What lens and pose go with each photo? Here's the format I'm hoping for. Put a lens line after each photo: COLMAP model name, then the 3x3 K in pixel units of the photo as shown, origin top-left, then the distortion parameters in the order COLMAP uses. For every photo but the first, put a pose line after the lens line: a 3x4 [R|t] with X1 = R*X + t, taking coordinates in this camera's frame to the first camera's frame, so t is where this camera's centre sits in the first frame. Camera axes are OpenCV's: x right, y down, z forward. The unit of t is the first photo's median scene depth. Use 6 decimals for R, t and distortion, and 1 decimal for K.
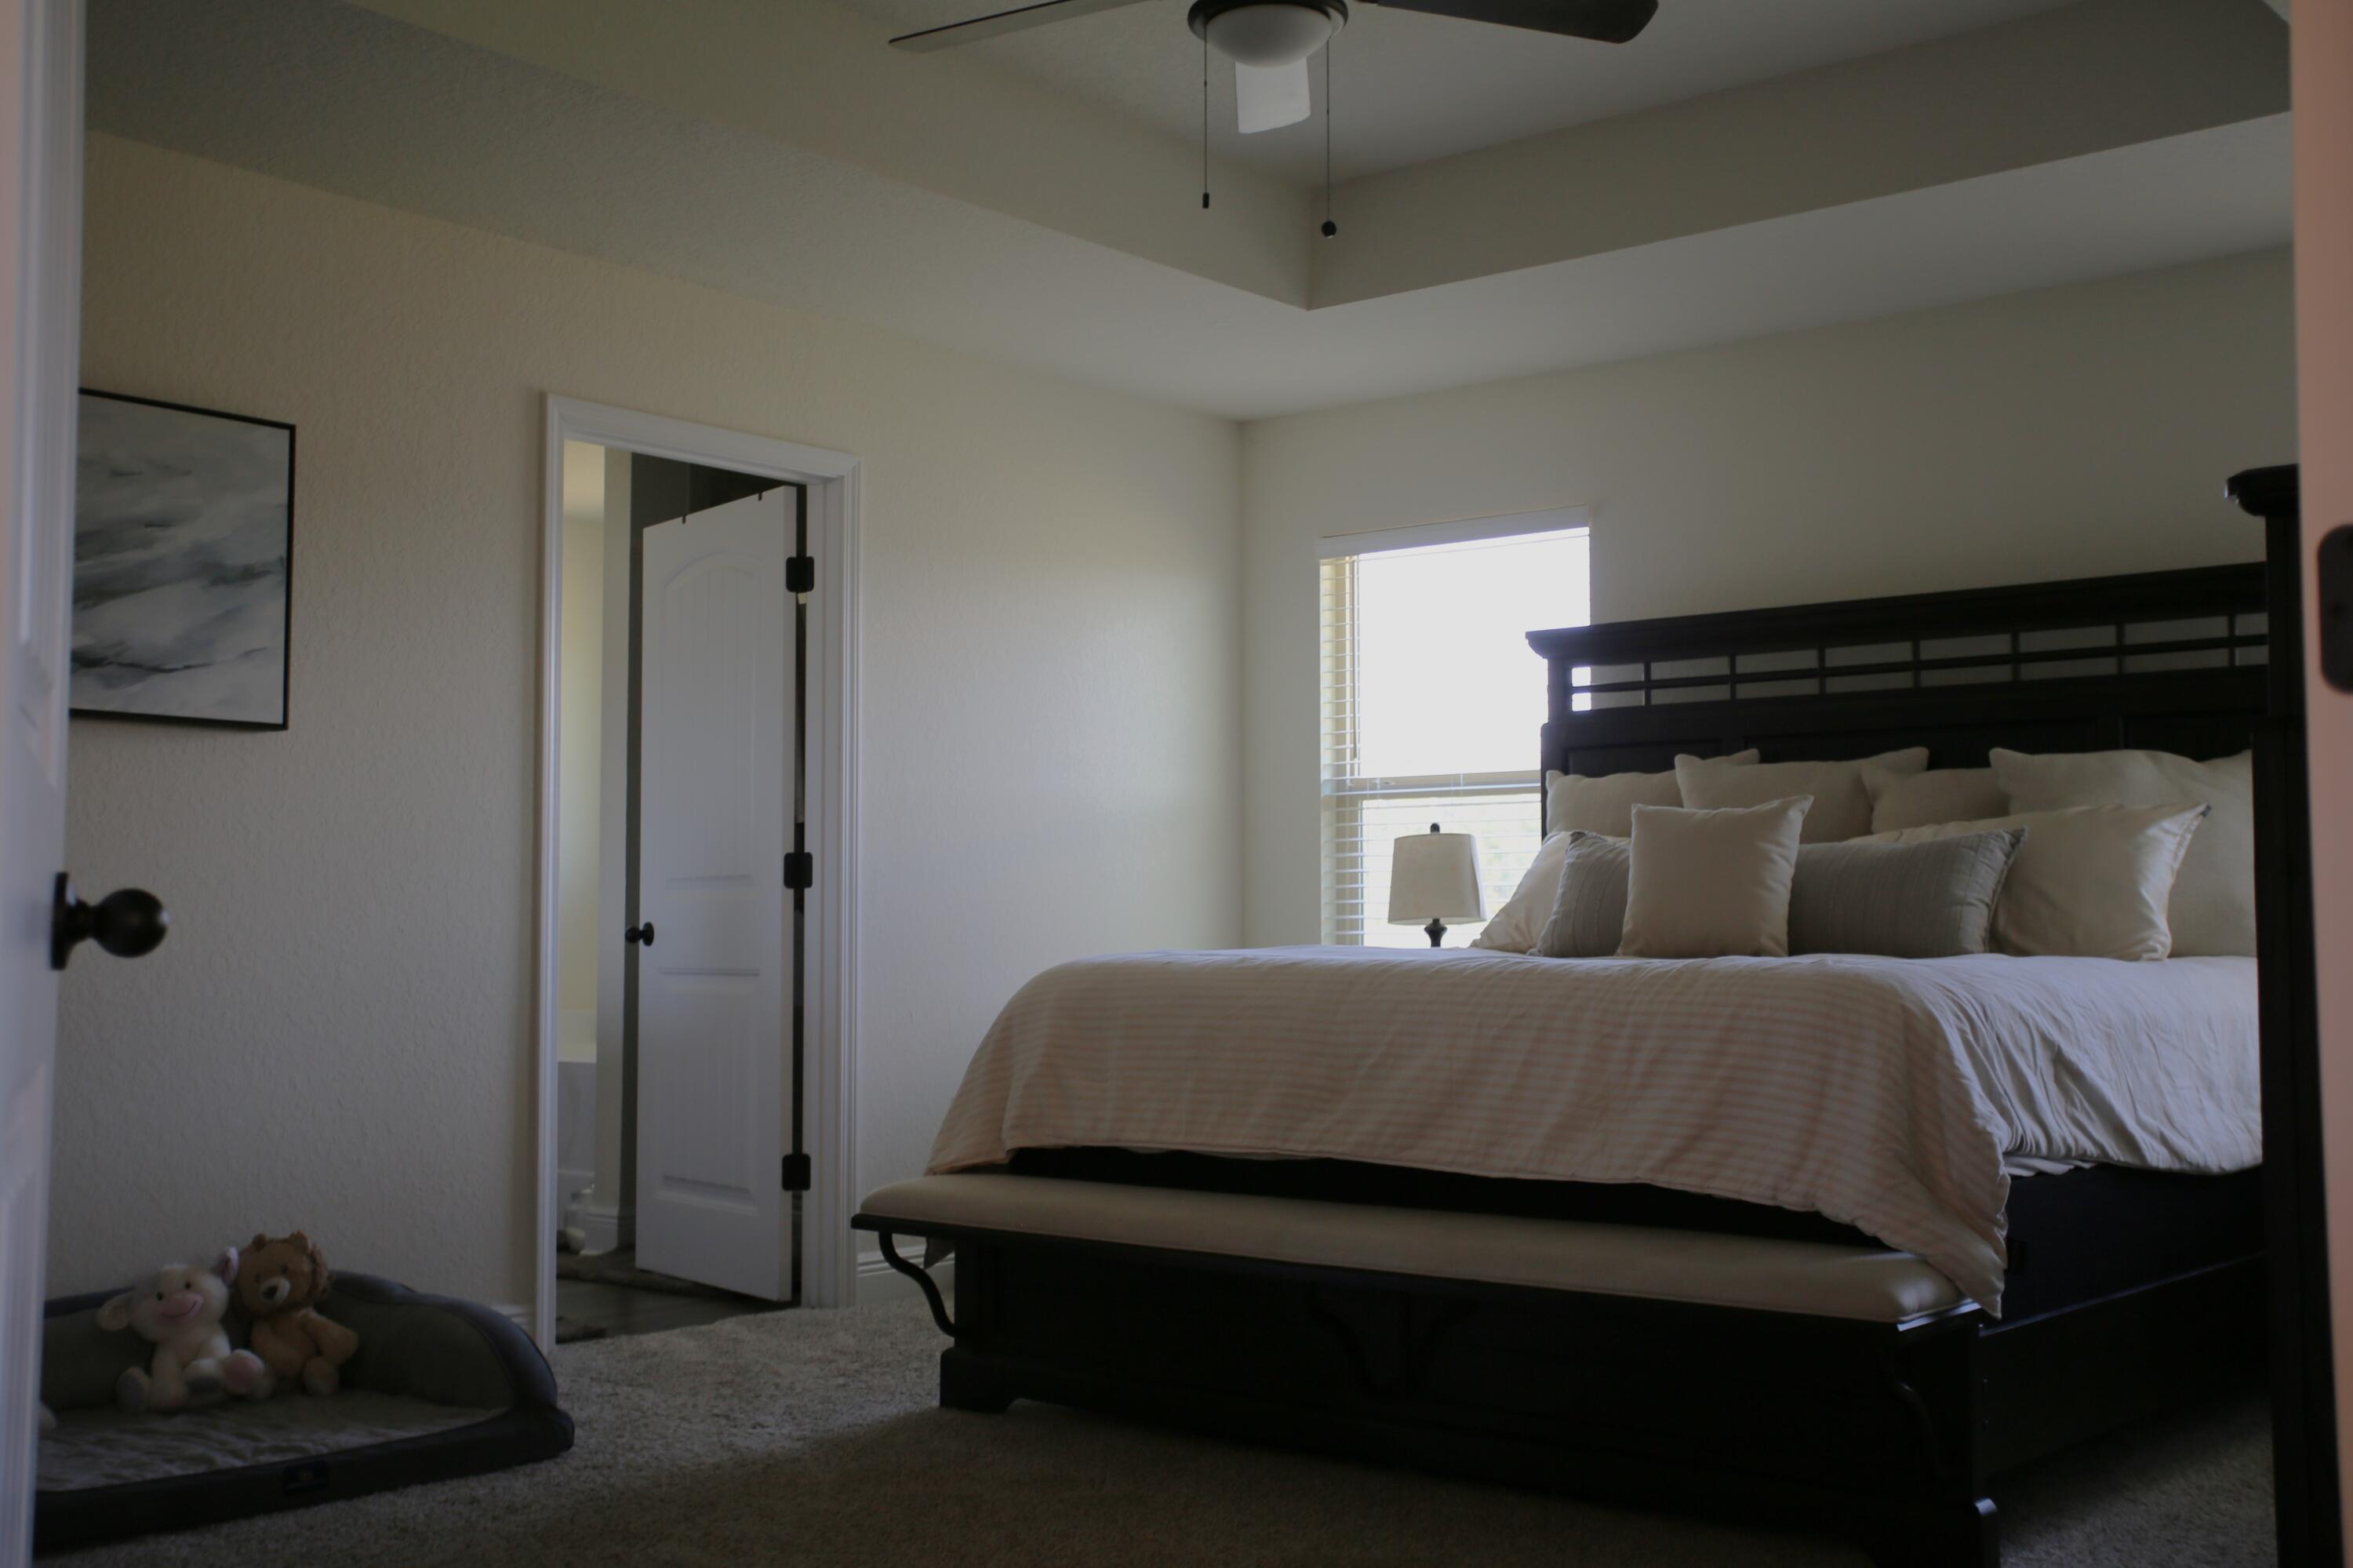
lens RADIAL K [[2411.3, 0, 1168.5], [0, 2411.3, 765.3], [0, 0, 1]] dist [0.044342, 0.000000]
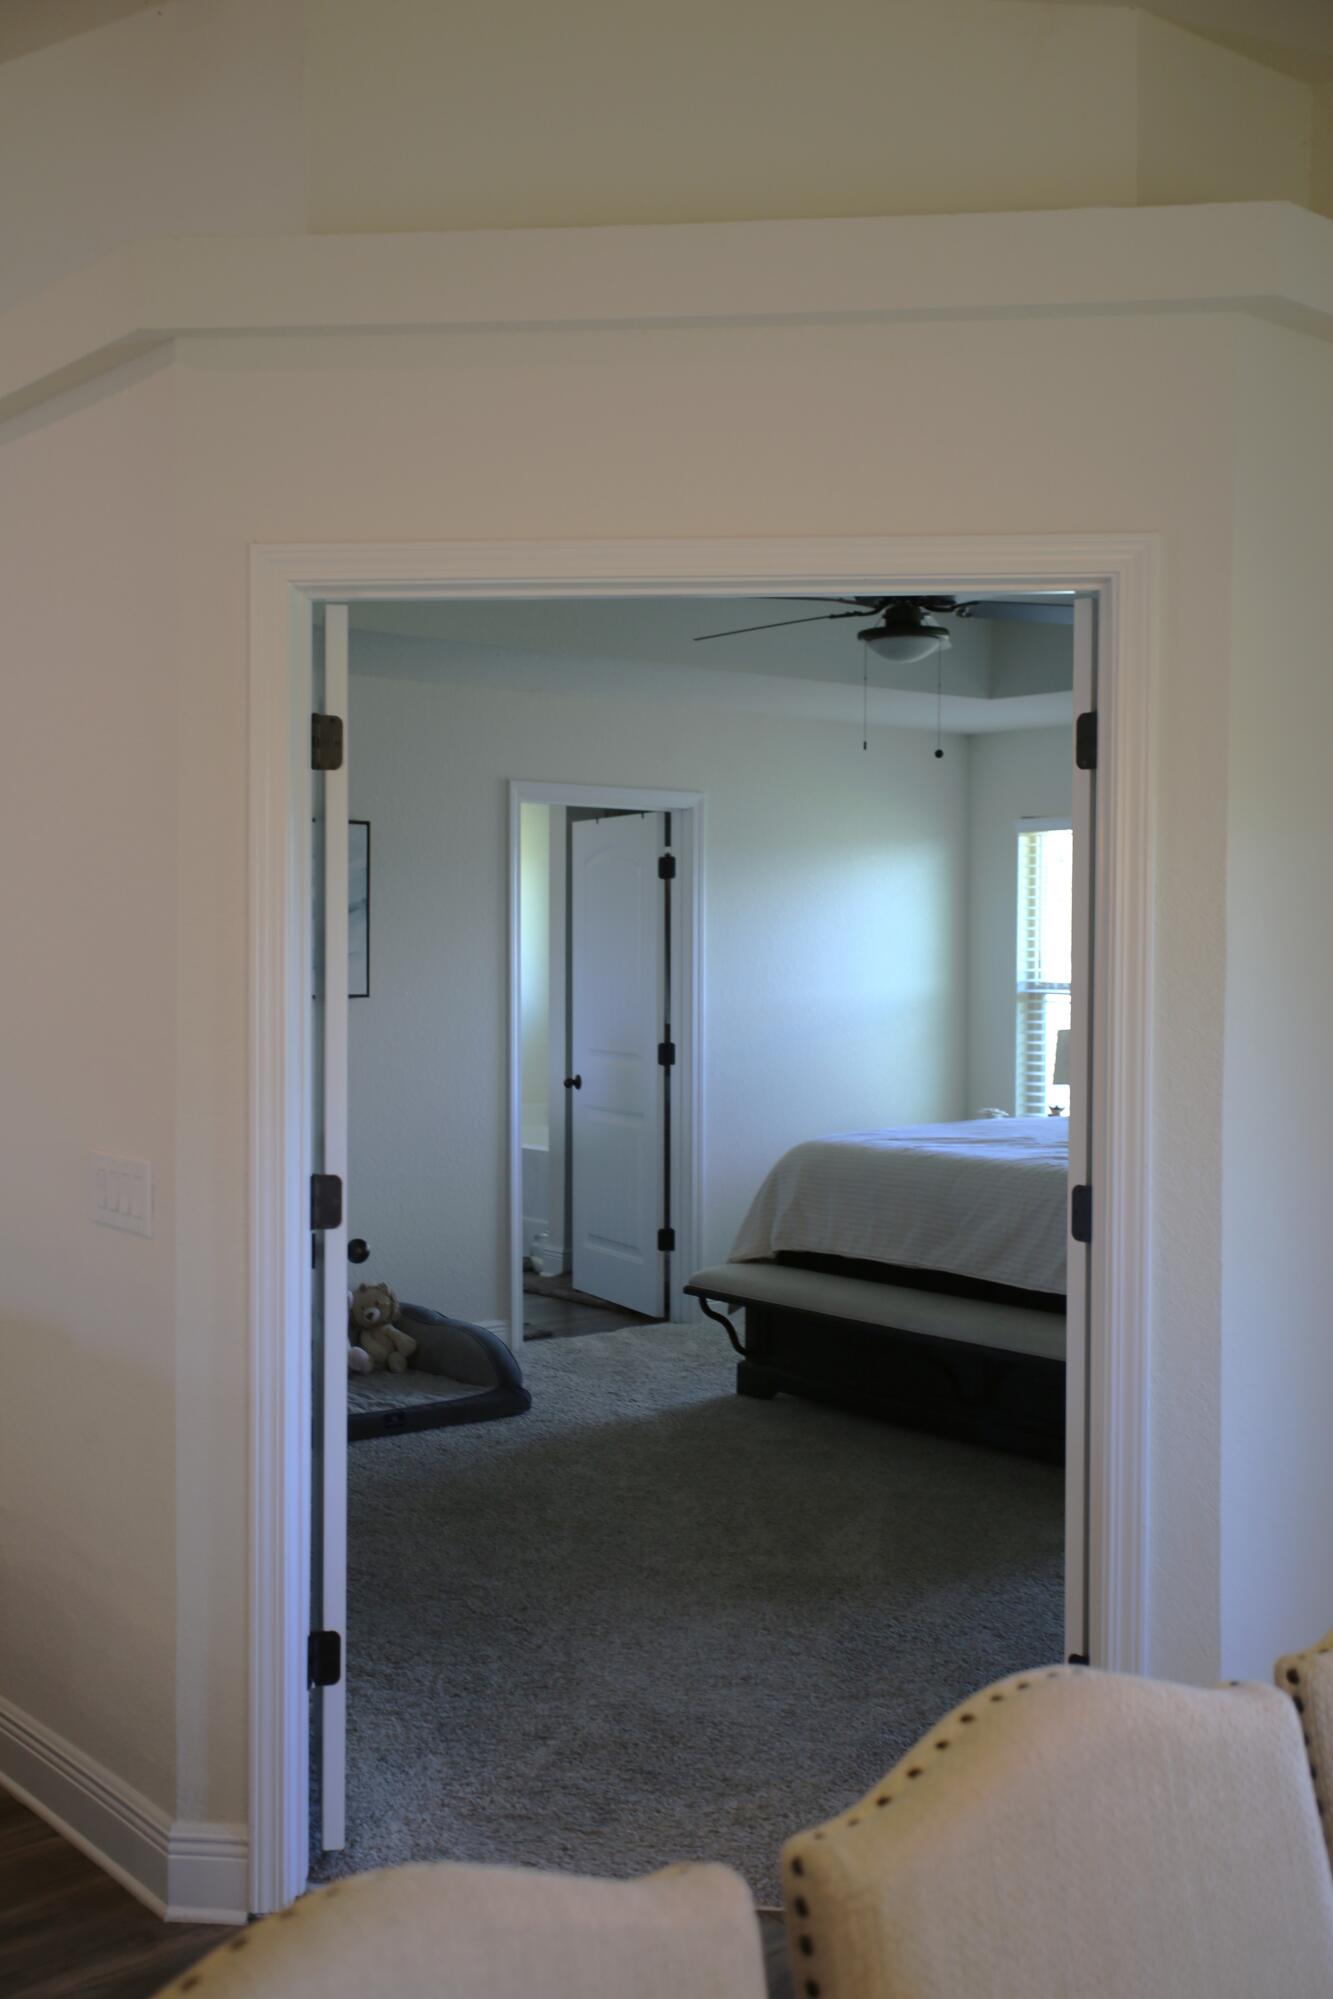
lens RADIAL K [[2048.4, 0, 668.5], [0, 2048.4, 1009.2], [0, 0, 1]] dist [0.044342, 0.000000]
pose [[0.983607, 0.011578, -0.179953, 0.116113], [0.006186, 0.995183, 0.097840, -0.149961], [0.180219, -0.097349, 0.978797, -0.412092]]
